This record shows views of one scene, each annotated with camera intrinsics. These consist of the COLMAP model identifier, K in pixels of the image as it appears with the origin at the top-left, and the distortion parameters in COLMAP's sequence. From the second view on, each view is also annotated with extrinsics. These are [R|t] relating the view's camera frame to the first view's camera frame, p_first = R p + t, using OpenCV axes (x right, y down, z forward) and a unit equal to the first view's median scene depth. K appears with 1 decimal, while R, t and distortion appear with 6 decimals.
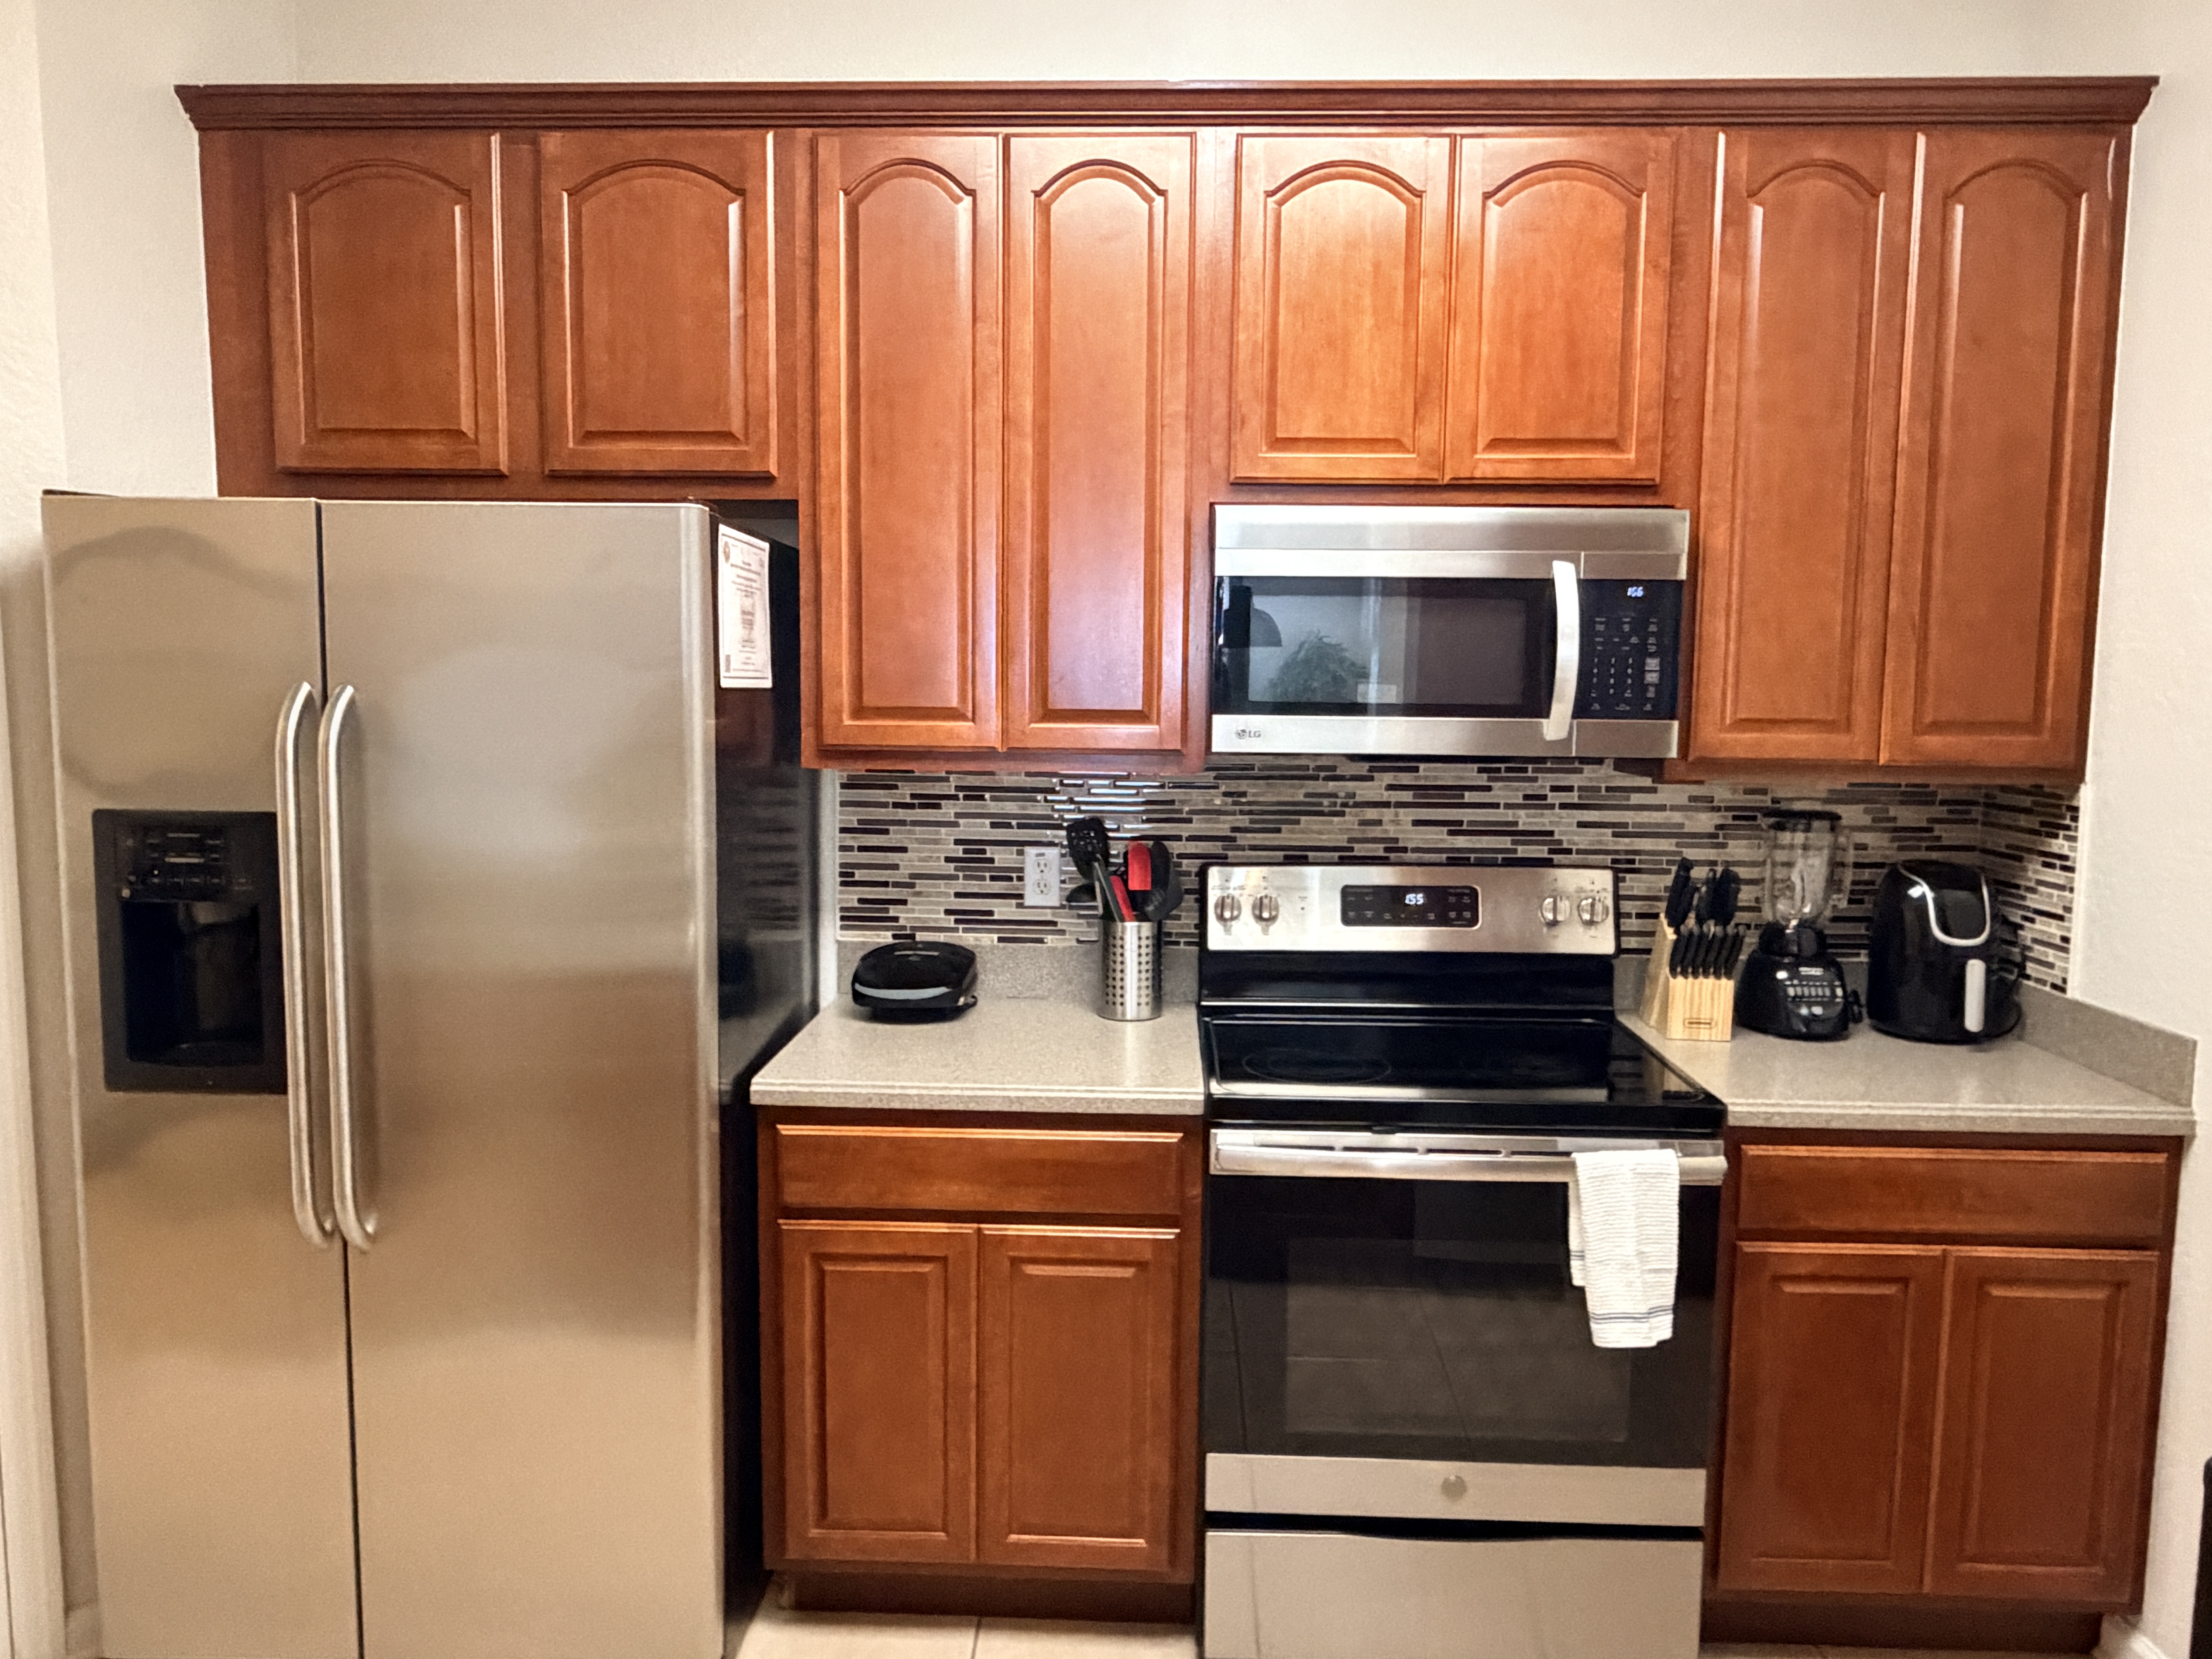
lens RADIAL K [[1517.6, 0, 1106.8], [0, 1517.6, 836.6], [0, 0, 1]] dist [-0.001733, -0.000938]
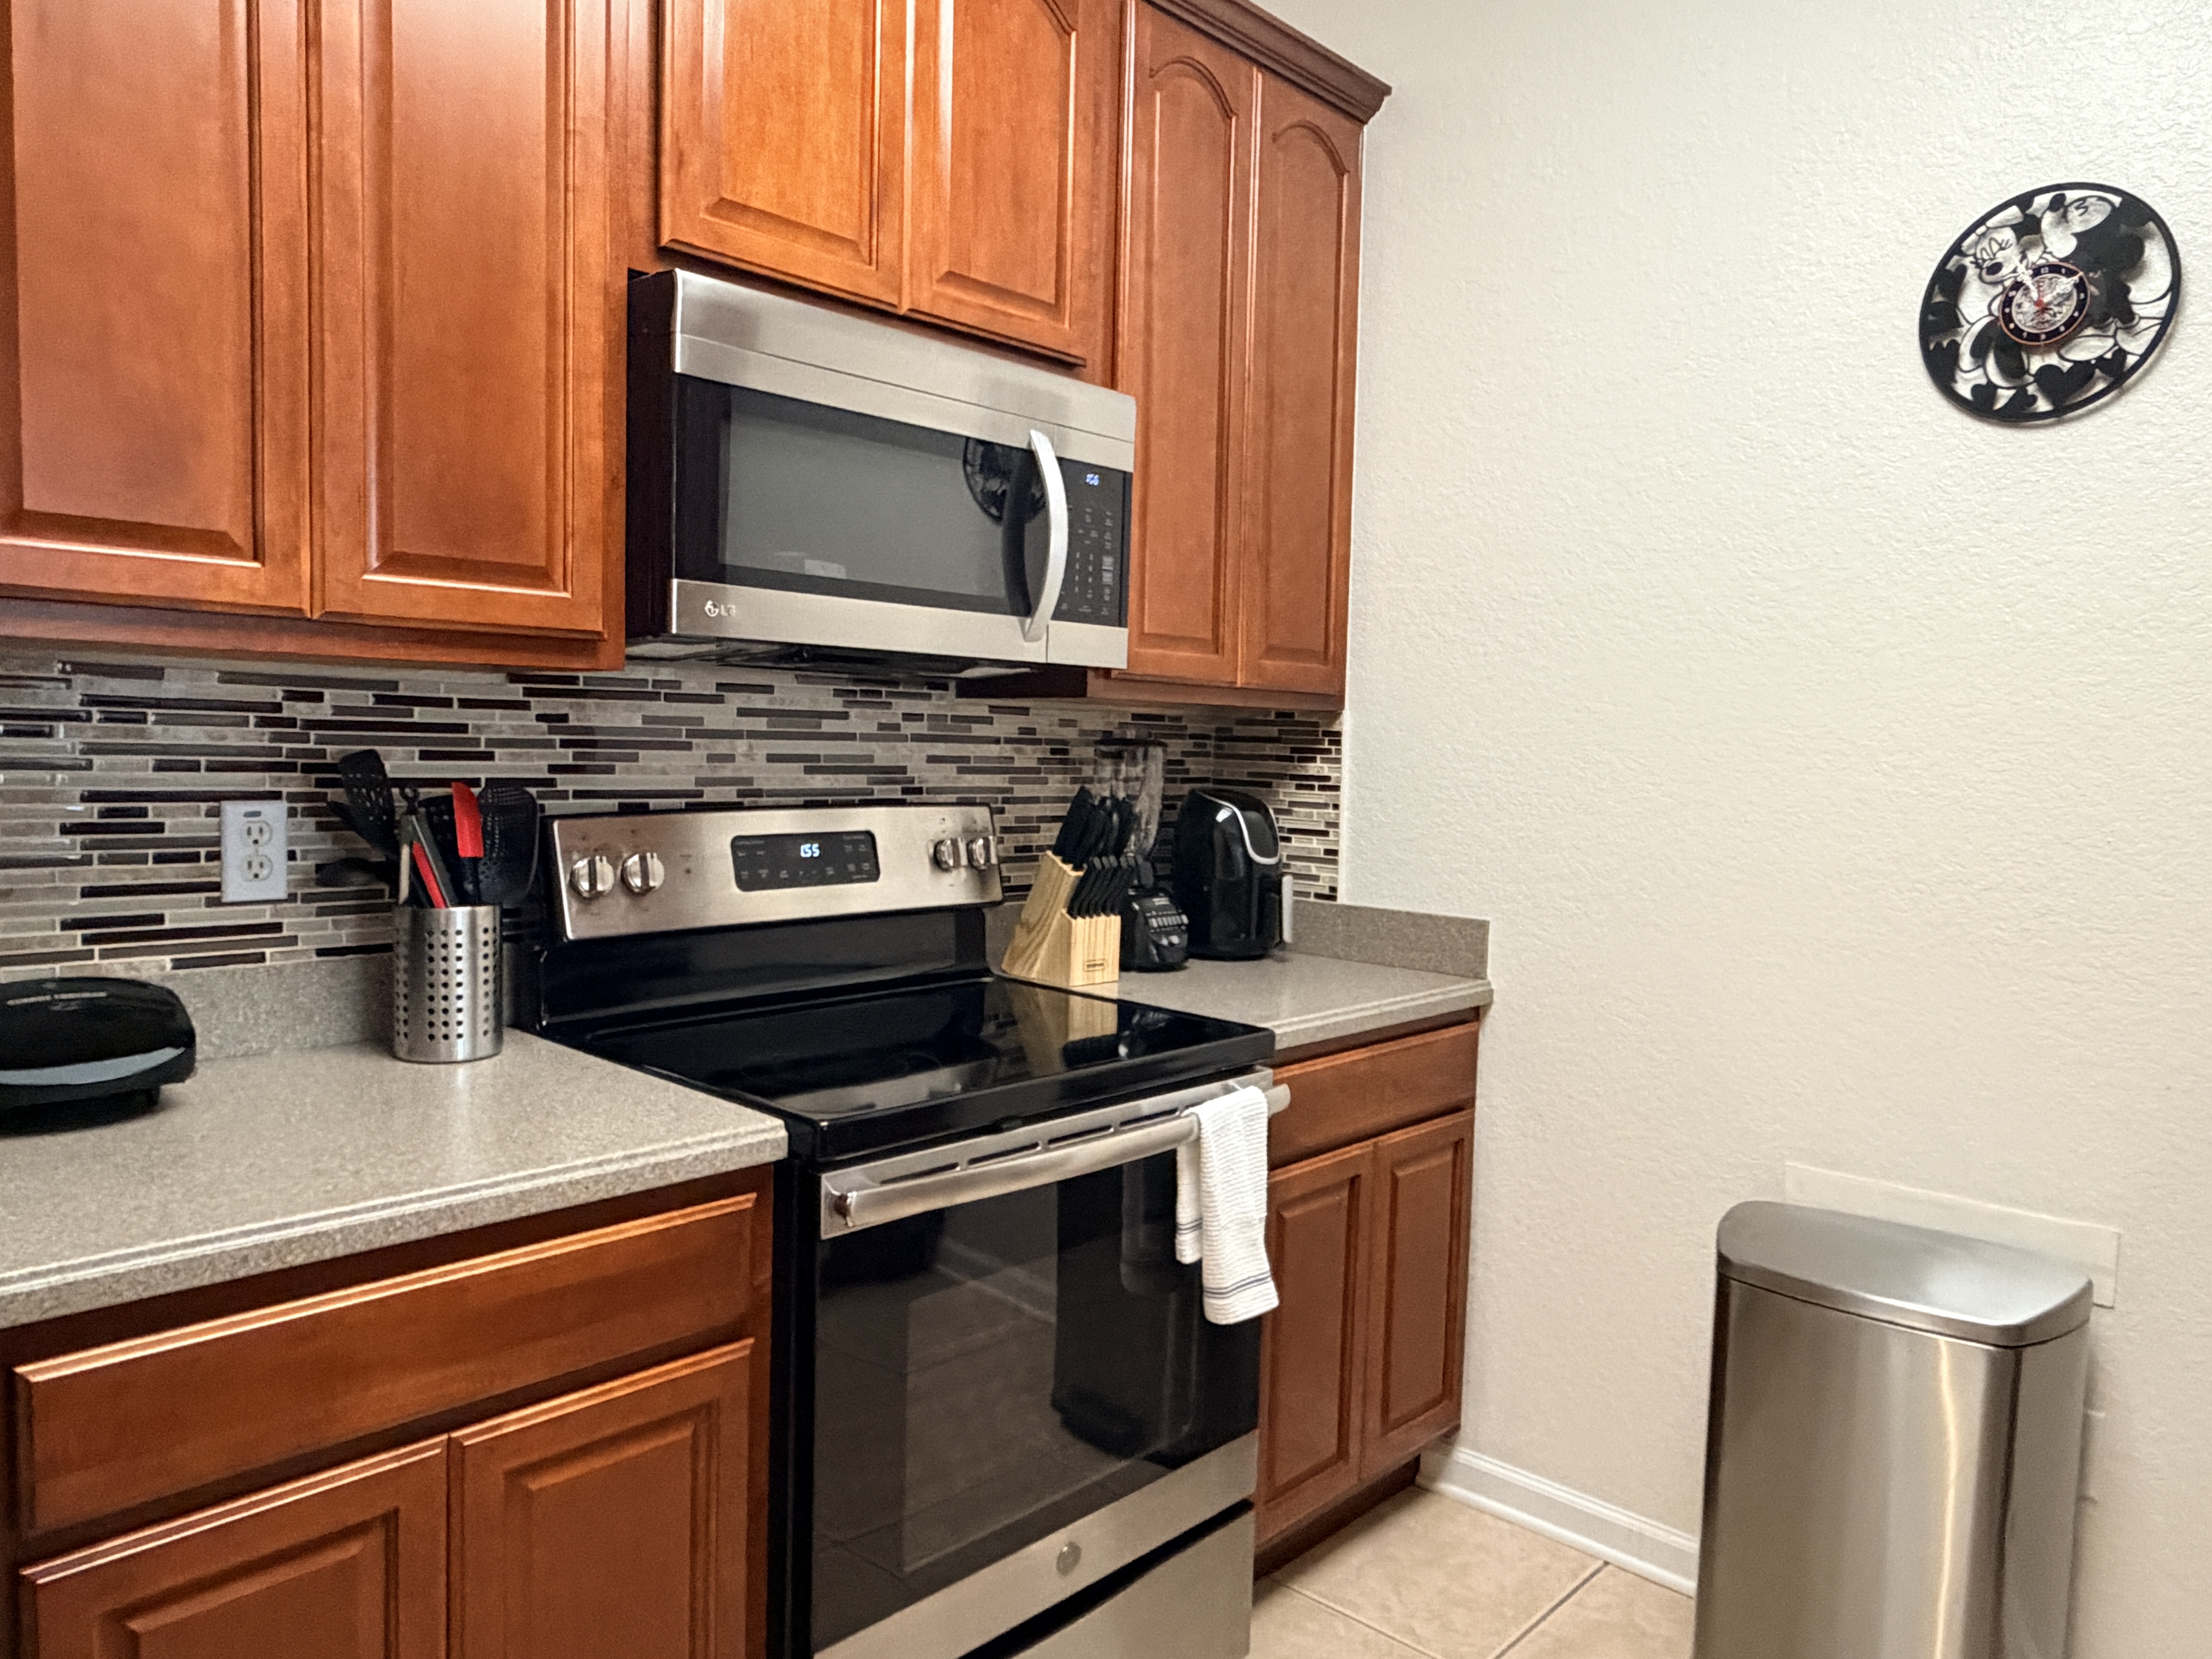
lens RADIAL K [[1517.6, 0, 1106.8], [0, 1517.6, 836.6], [0, 0, 1]] dist [-0.001733, -0.000938]
pose [[0.657493, -0.042537, 0.752259, -0.285913], [0.054175, 0.998490, 0.009110, 0.035109], [-0.751510, 0.034764, 0.658805, 0.368351]]
